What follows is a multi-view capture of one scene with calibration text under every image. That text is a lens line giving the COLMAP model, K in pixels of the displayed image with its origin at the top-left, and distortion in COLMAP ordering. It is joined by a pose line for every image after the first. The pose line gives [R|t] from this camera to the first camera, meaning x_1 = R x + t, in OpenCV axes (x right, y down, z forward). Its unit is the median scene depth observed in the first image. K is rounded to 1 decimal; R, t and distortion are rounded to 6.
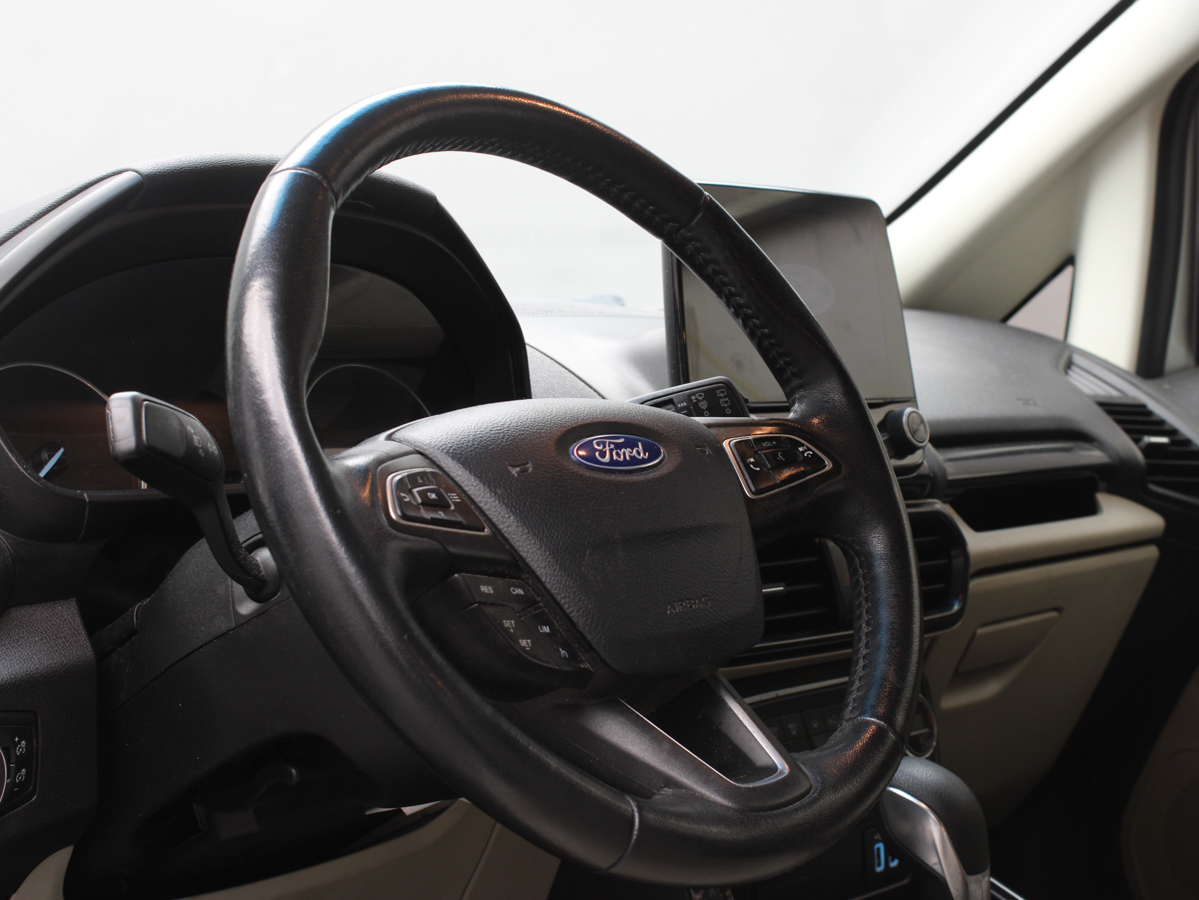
lens RADIAL K [[1994.4, 0, 597.6], [0, 1994.4, 452.5], [0, 0, 1]] dist [-0.040142, 0.000000]
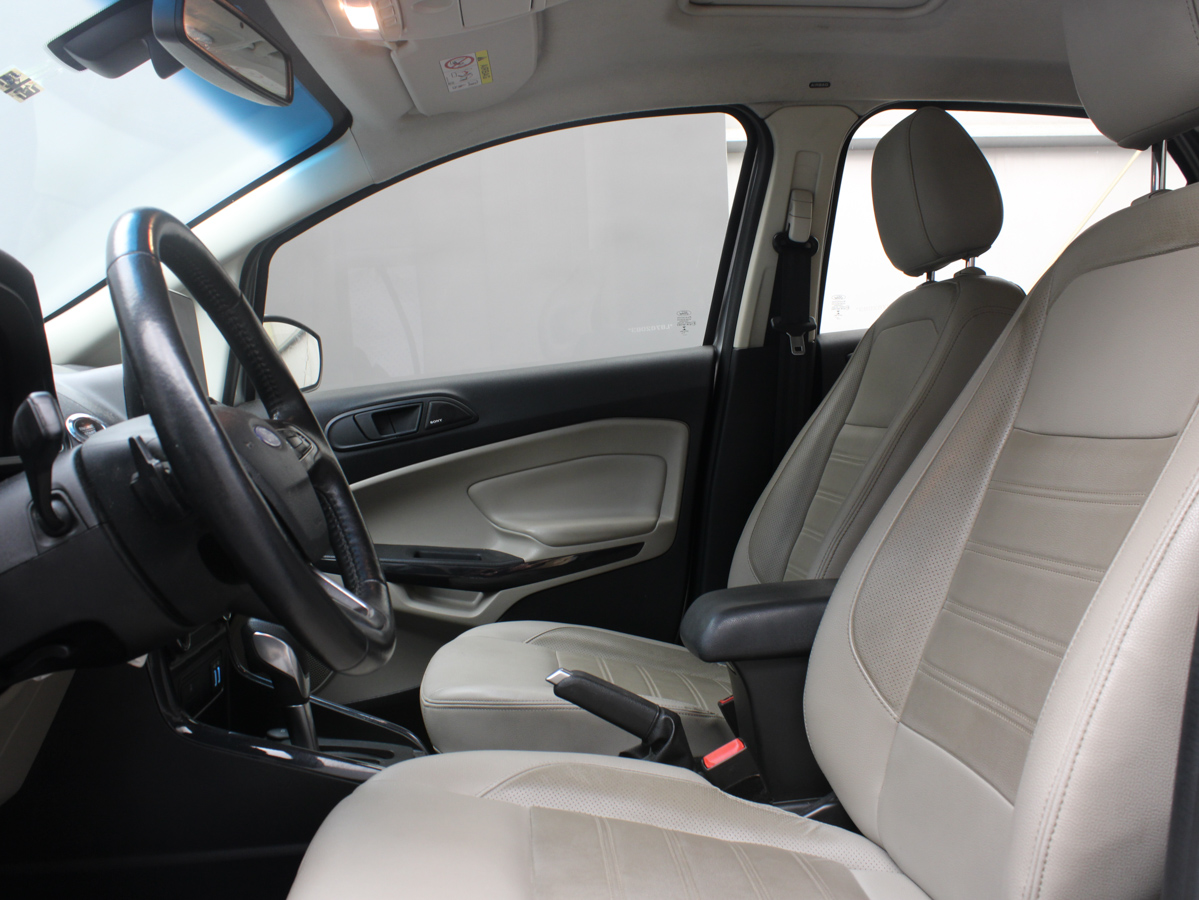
lens RADIAL K [[1139.5, 0, 630.2], [0, 1139.5, 452.9], [0, 0, 1]] dist [-0.109487, 0.000000]
pose [[0.669520, -0.011543, 0.742704, -0.484407], [0.016755, 0.999860, 0.000435, 0.017884], [-0.742605, 0.012153, 0.669619, 0.117120]]
